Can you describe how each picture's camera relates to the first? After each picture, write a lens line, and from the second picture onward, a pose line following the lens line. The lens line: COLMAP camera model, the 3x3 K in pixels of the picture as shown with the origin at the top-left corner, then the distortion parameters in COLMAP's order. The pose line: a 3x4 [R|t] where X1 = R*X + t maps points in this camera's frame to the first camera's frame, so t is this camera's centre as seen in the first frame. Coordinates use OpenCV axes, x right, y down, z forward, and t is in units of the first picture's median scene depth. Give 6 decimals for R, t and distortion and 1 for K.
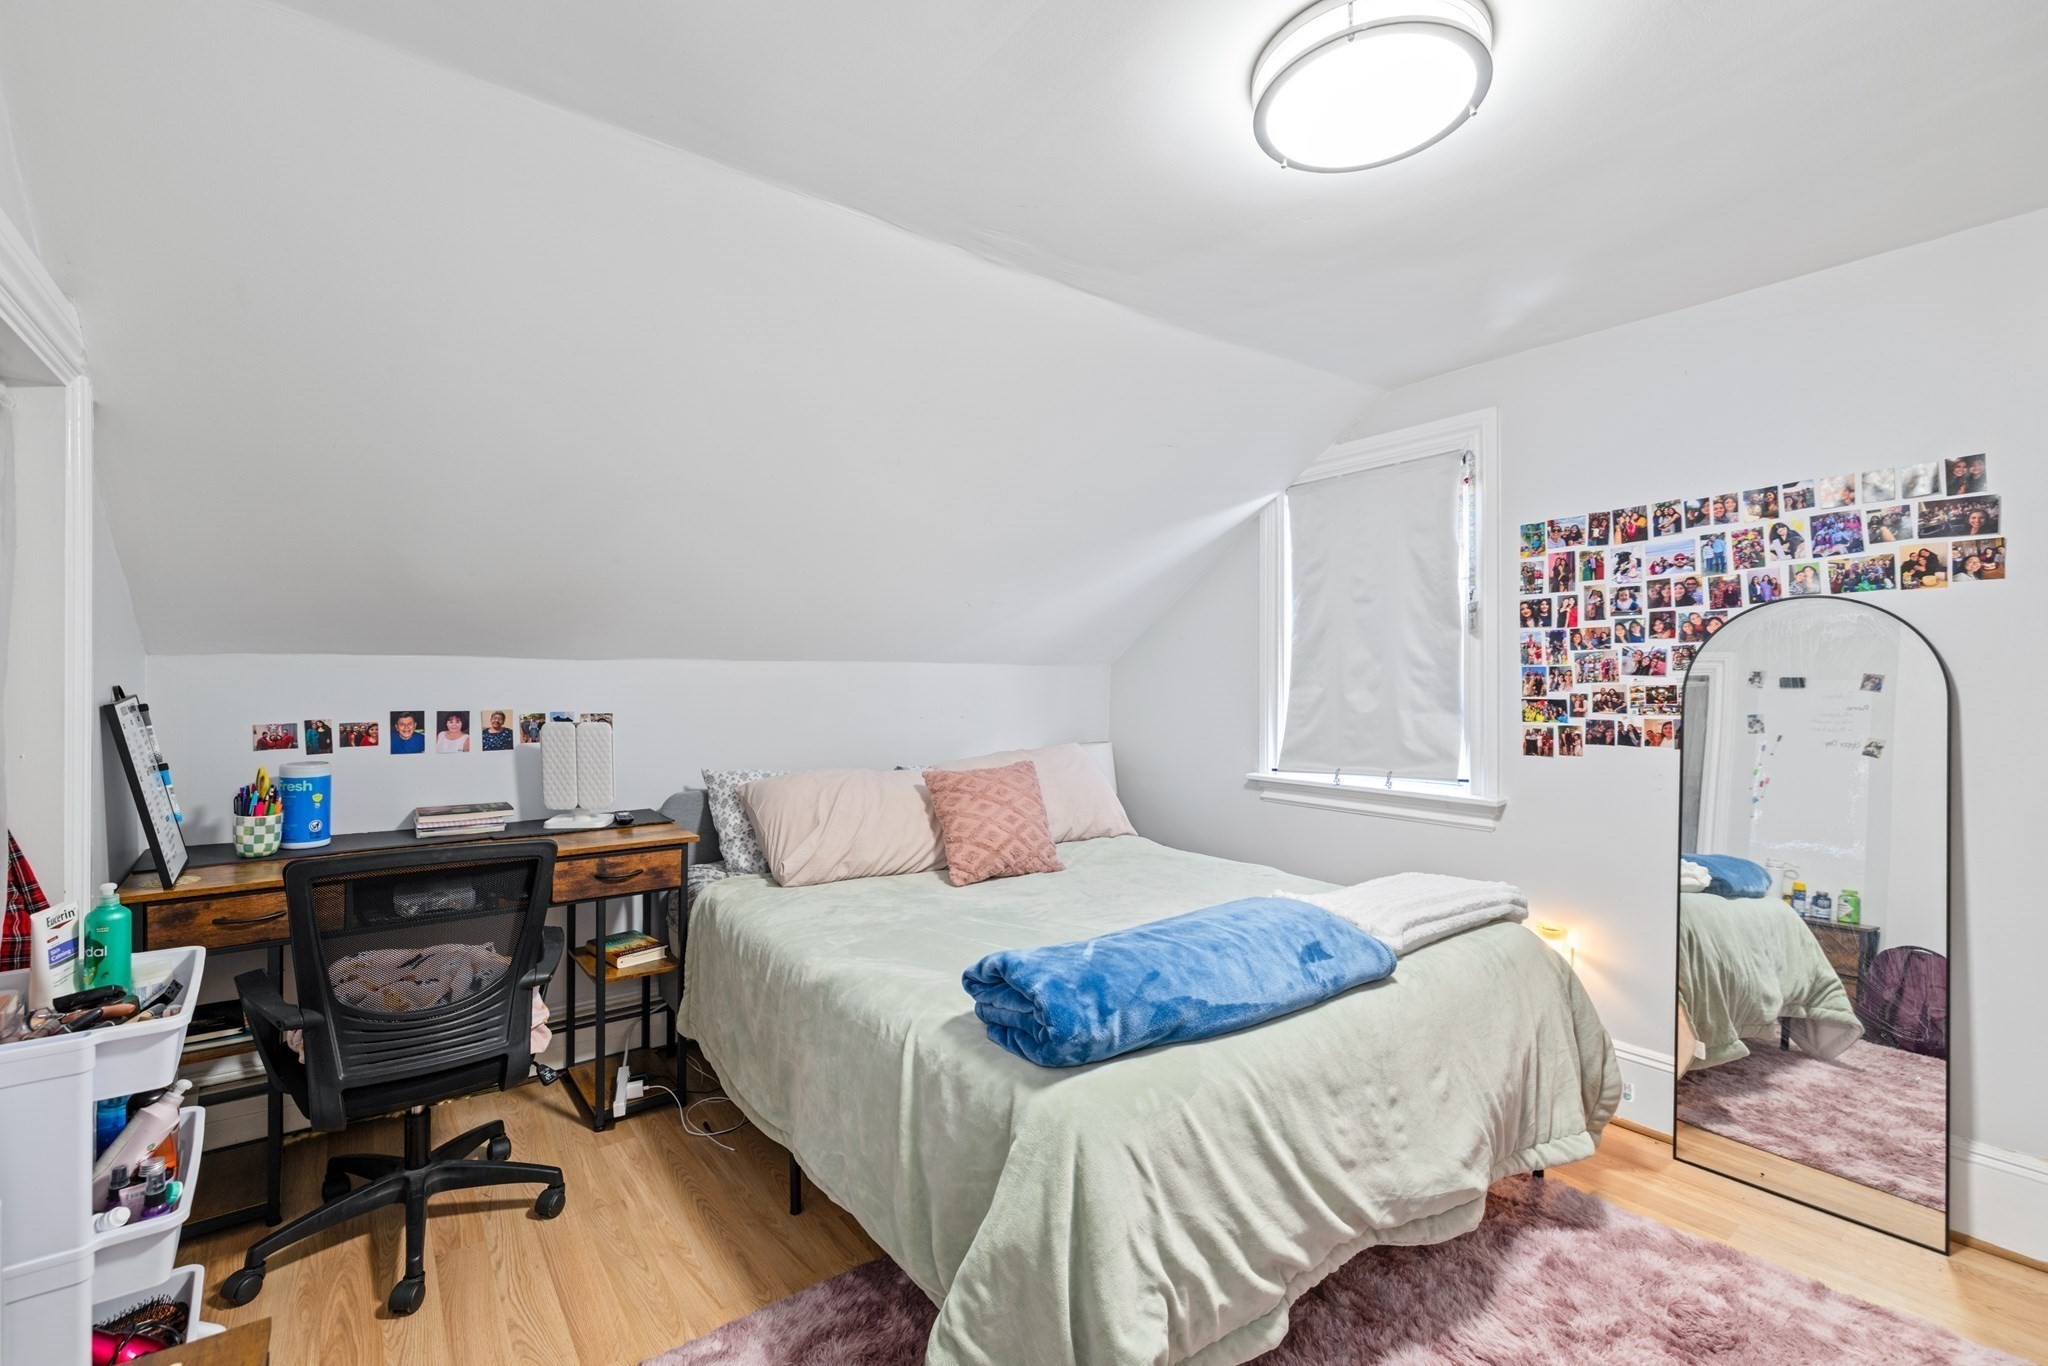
lens RADIAL K [[910.6, 0, 1024.0], [0, 910.6, 683.0], [0, 0, 1]] dist [-0.001894, -0.000148]
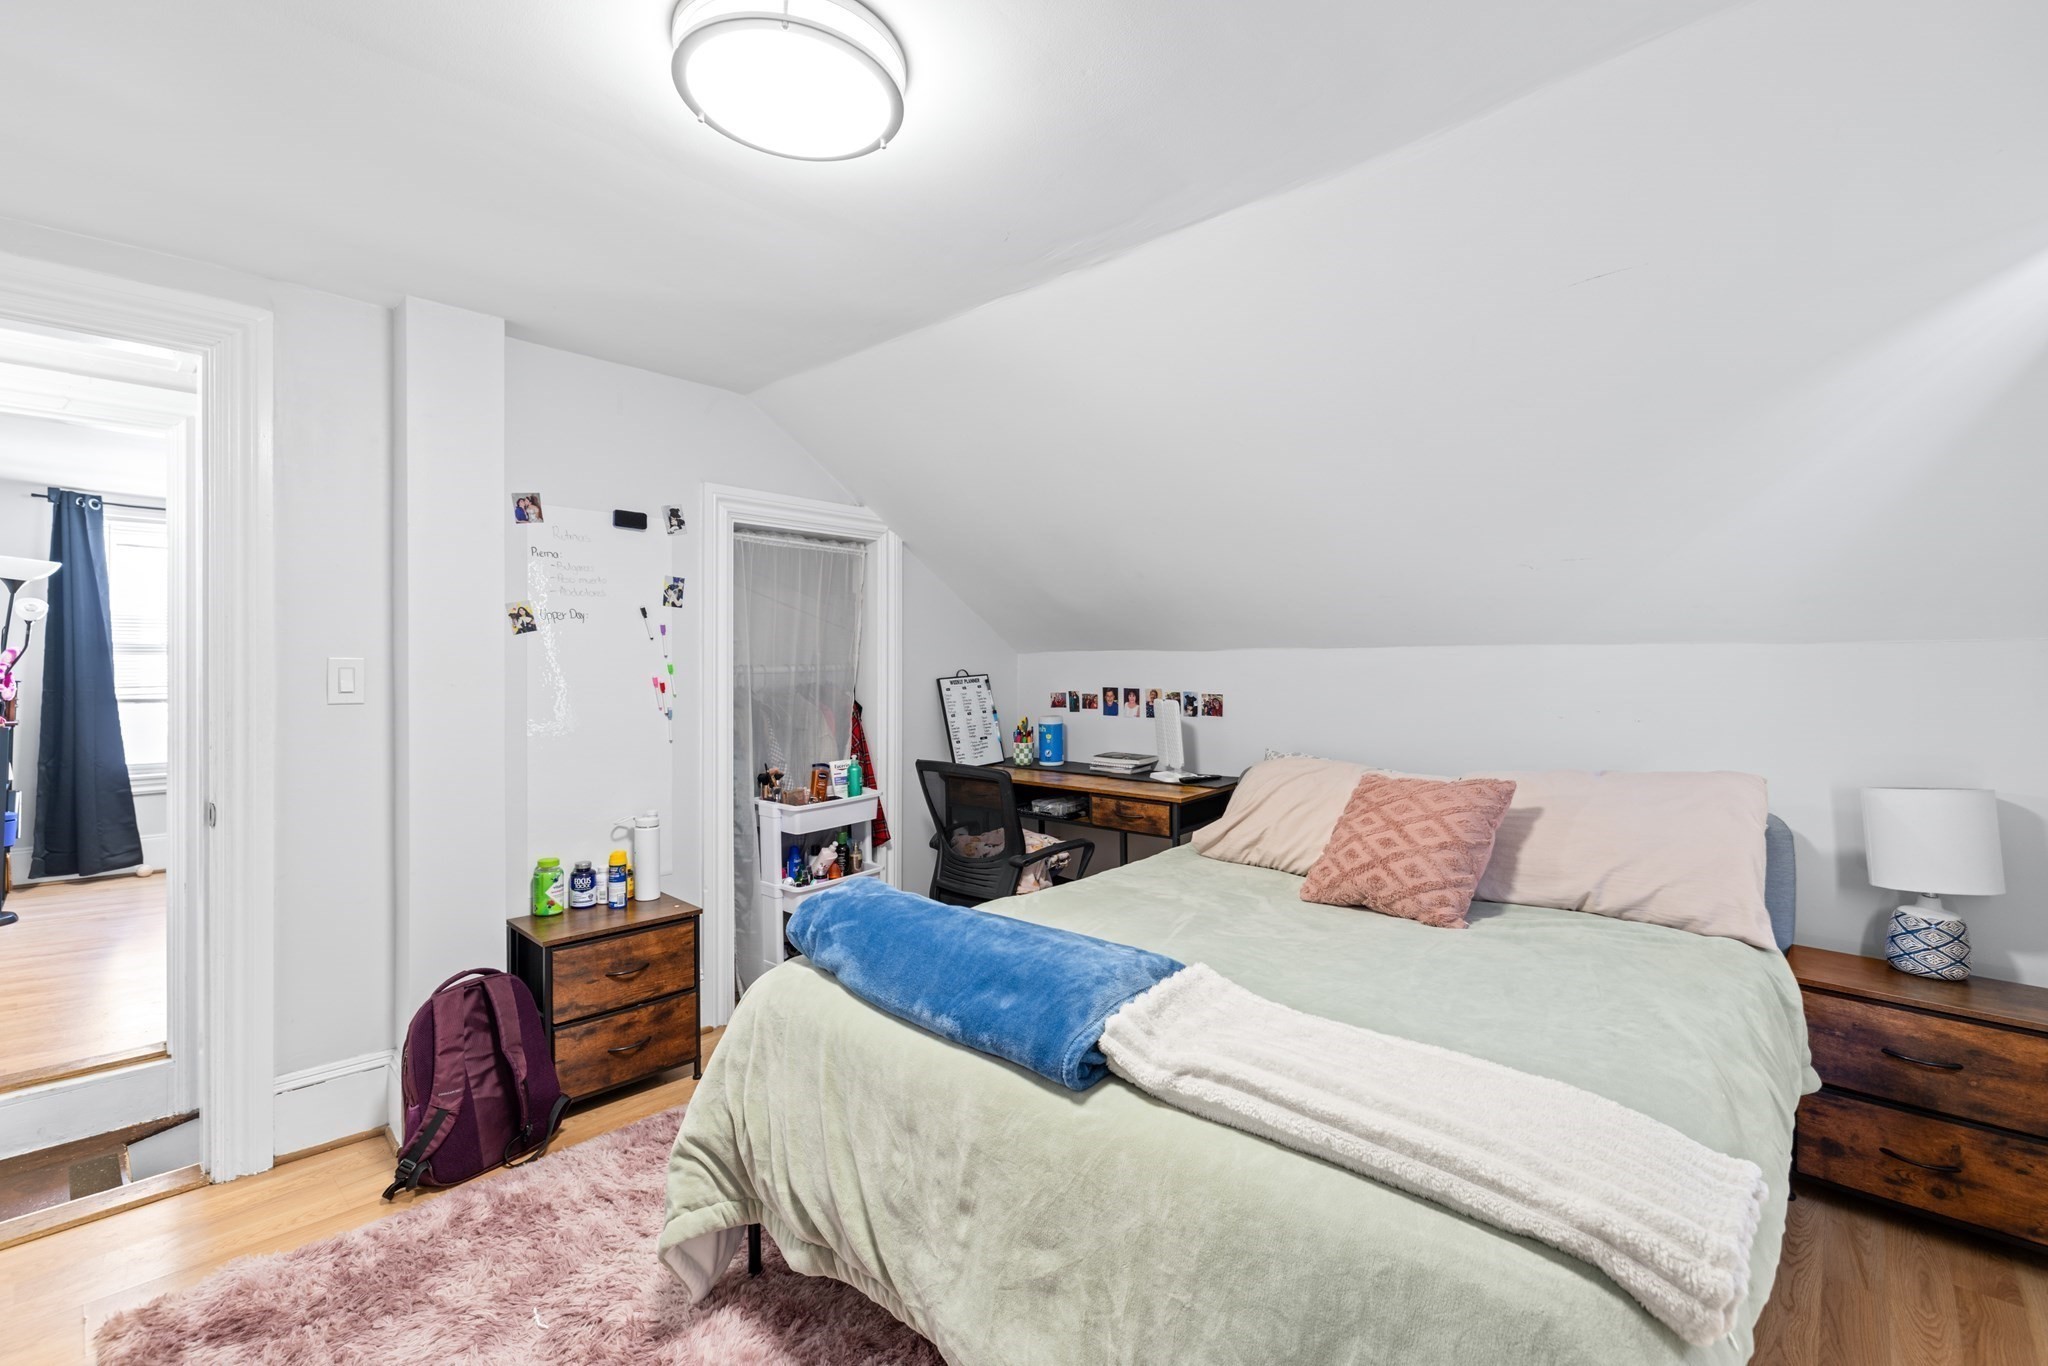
lens RADIAL K [[895.9, 0, 1022.0], [0, 895.9, 669.6], [0, 0, 1]] dist [0.000045, 0.000030]
pose [[0.174409, 0.006869, -0.984649, 0.788391], [-0.000012, 0.999976, 0.006974, -0.009610], [0.984673, -0.001204, 0.174405, 0.609577]]
